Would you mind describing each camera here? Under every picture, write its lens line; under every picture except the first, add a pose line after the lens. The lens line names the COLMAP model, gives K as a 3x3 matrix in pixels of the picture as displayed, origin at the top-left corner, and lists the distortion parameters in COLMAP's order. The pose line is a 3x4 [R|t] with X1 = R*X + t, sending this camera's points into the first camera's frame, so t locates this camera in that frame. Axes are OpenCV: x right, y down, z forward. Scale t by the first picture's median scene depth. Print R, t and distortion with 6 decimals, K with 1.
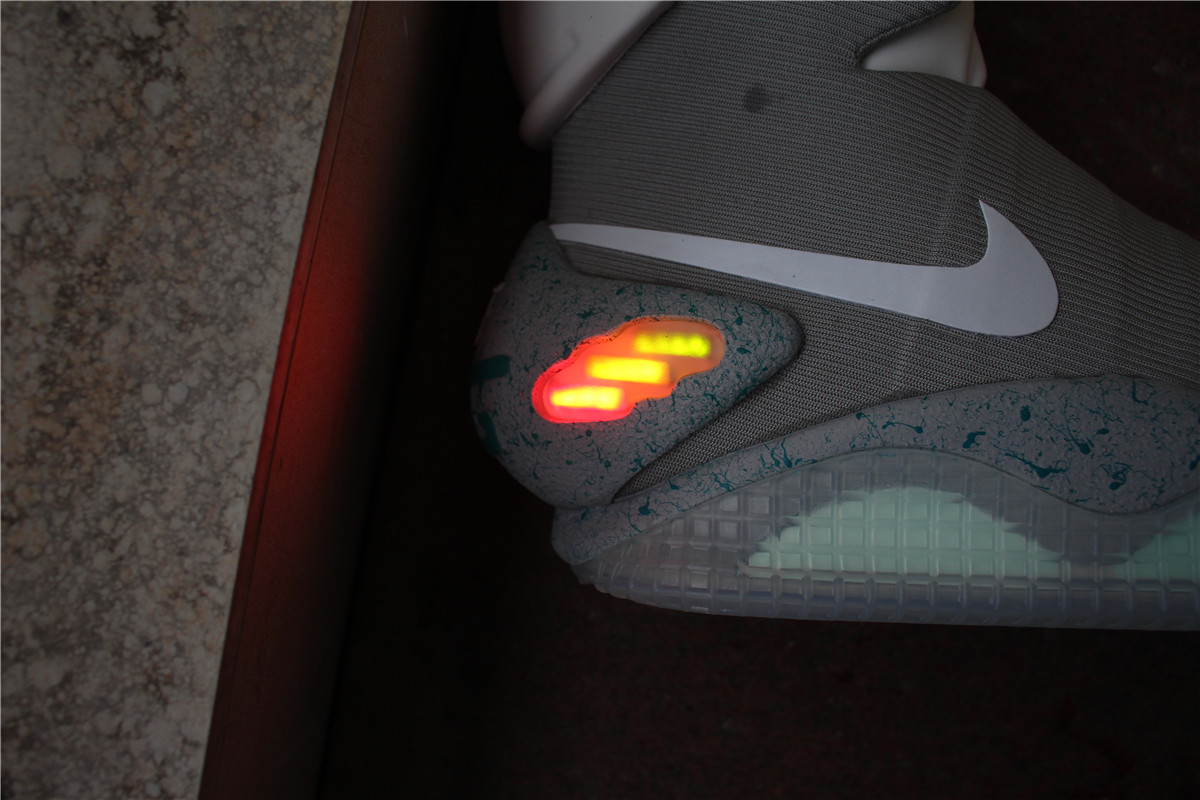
lens RADIAL K [[987.7, 0, 600.0], [0, 987.7, 400.0], [0, 0, 1]] dist [-0.161073, 0.119956]
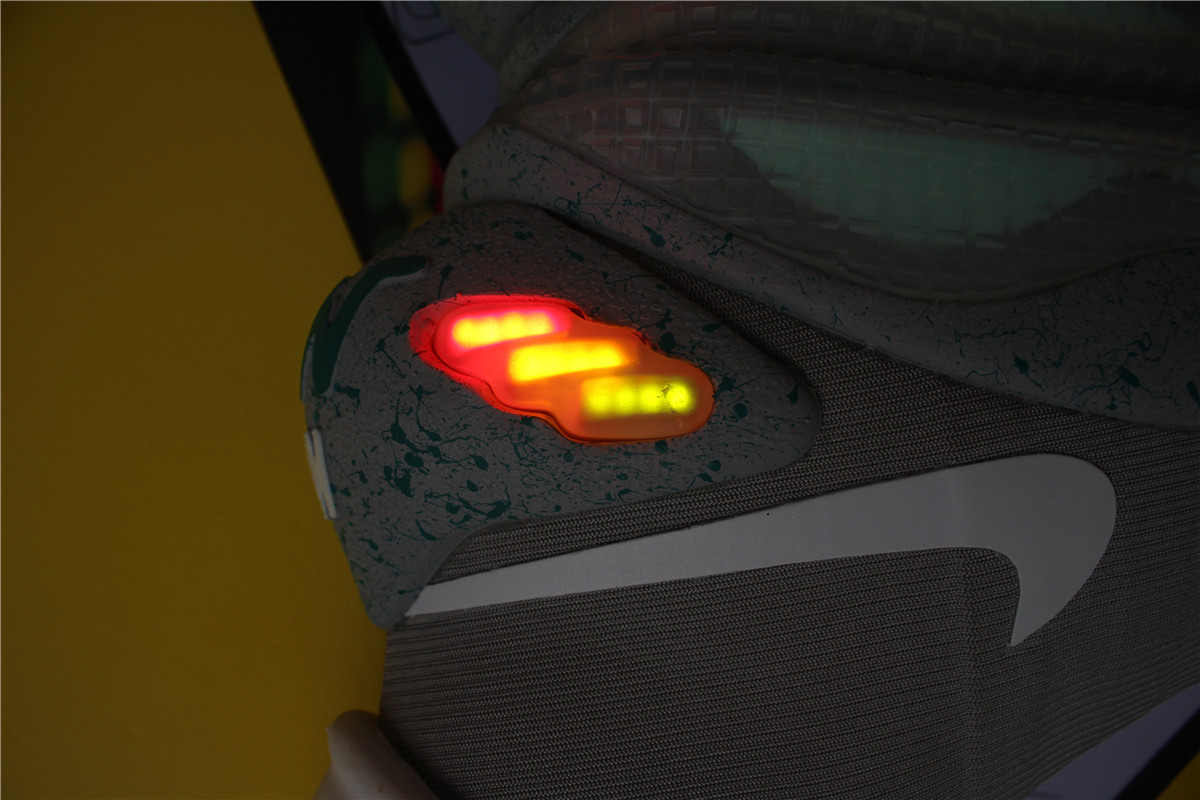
lens RADIAL K [[987.7, 0, 600.0], [0, 987.7, 400.0], [0, 0, 1]] dist [-0.161073, 0.119956]
pose [[0.975443, 0.090208, 0.200929, -0.116573], [-0.059684, 0.986405, -0.153108, 0.583550], [-0.212009, 0.137356, 0.967567, 0.352264]]
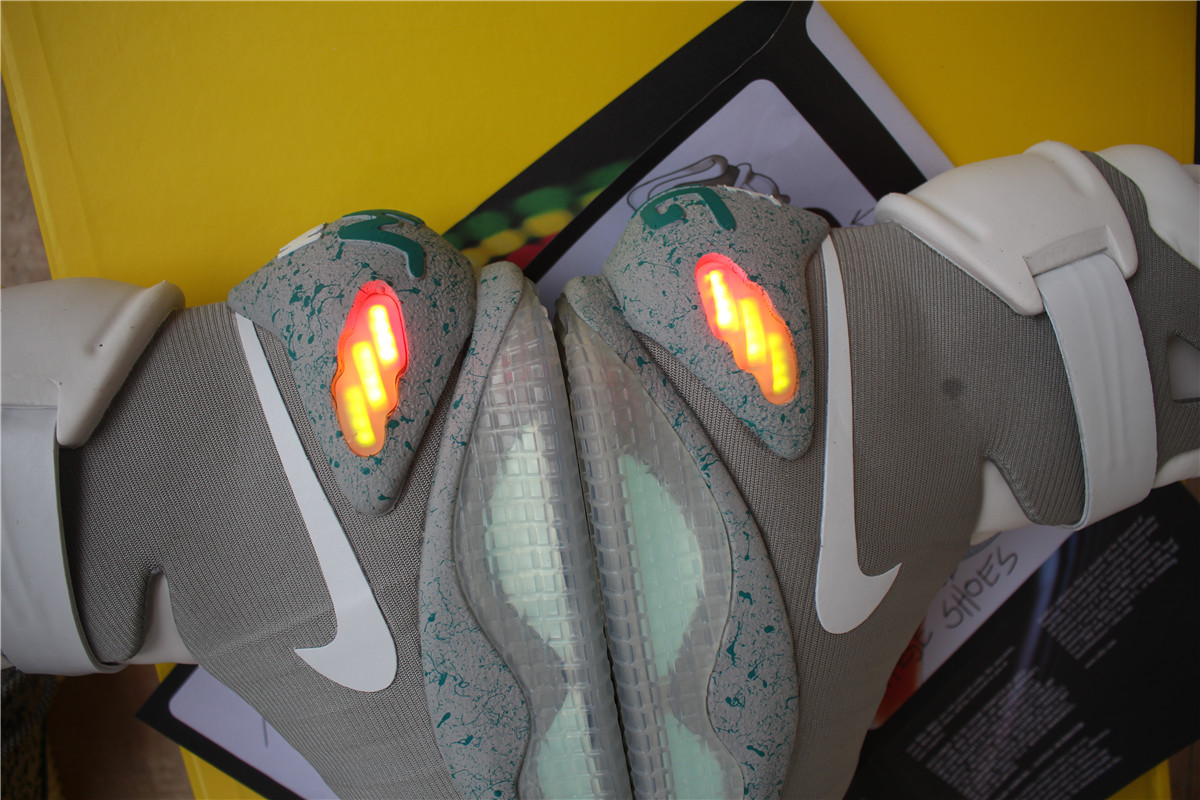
lens RADIAL K [[987.7, 0, 600.0], [0, 987.7, 400.0], [0, 0, 1]] dist [-0.161073, 0.119956]
pose [[0.157436, 0.956339, 0.246232, -0.229879], [-0.979754, 0.182491, -0.082340, 0.280284], [-0.123680, -0.228283, 0.965707, -0.219955]]
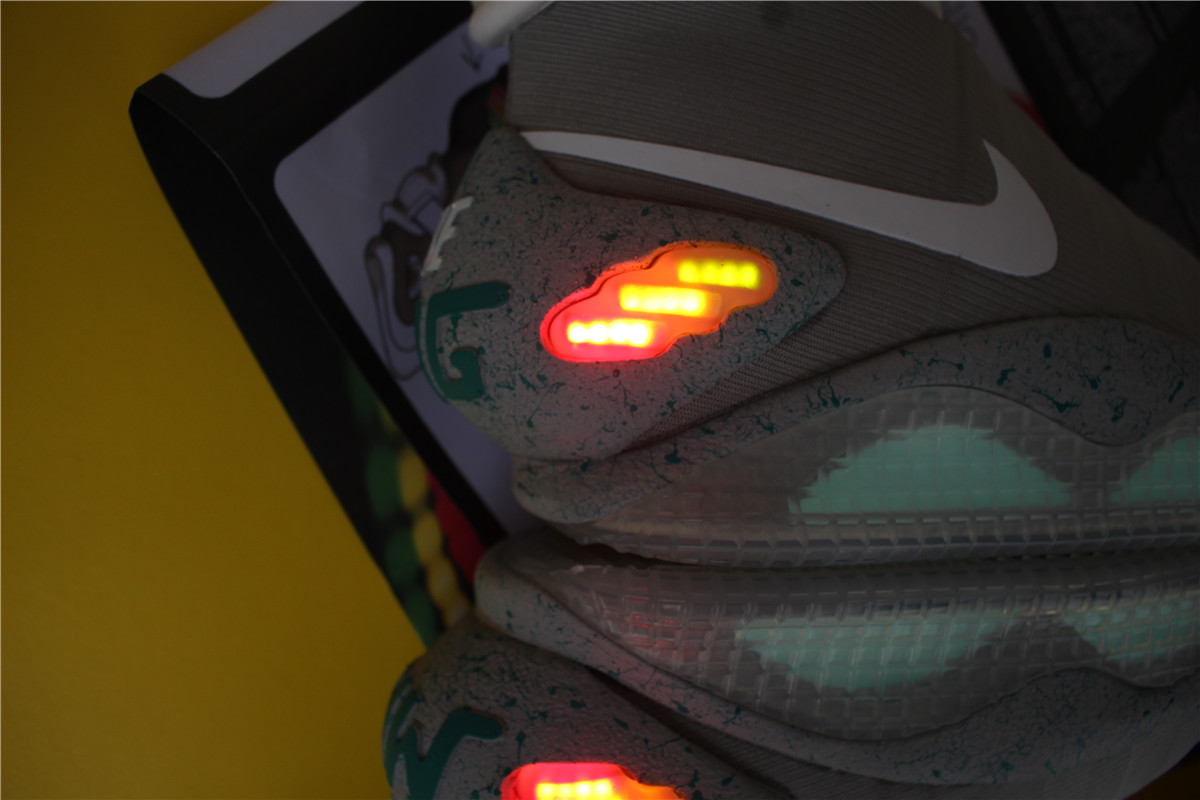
lens RADIAL K [[987.7, 0, 600.0], [0, 987.7, 400.0], [0, 0, 1]] dist [-0.161073, 0.119956]
pose [[0.930013, -0.022411, 0.366844, -0.353192], [-0.000926, 0.997993, 0.063316, 0.001712], [-0.367526, -0.059224, 0.928125, 0.197436]]
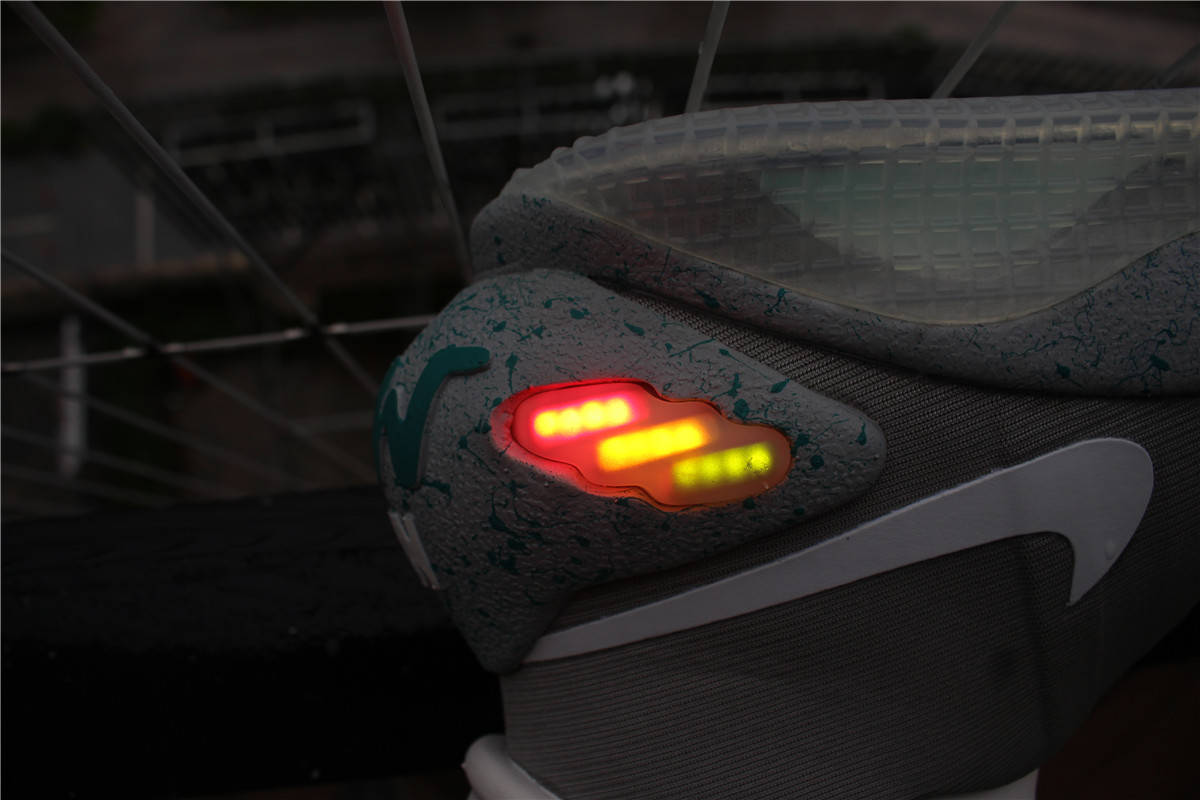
lens RADIAL K [[987.7, 0, 600.0], [0, 987.7, 400.0], [0, 0, 1]] dist [-0.161073, 0.119956]
pose [[0.963353, -0.111125, 0.244136, -0.212398], [0.109889, 0.993768, 0.018718, 0.406991], [-0.244694, 0.008795, 0.969560, 0.322411]]
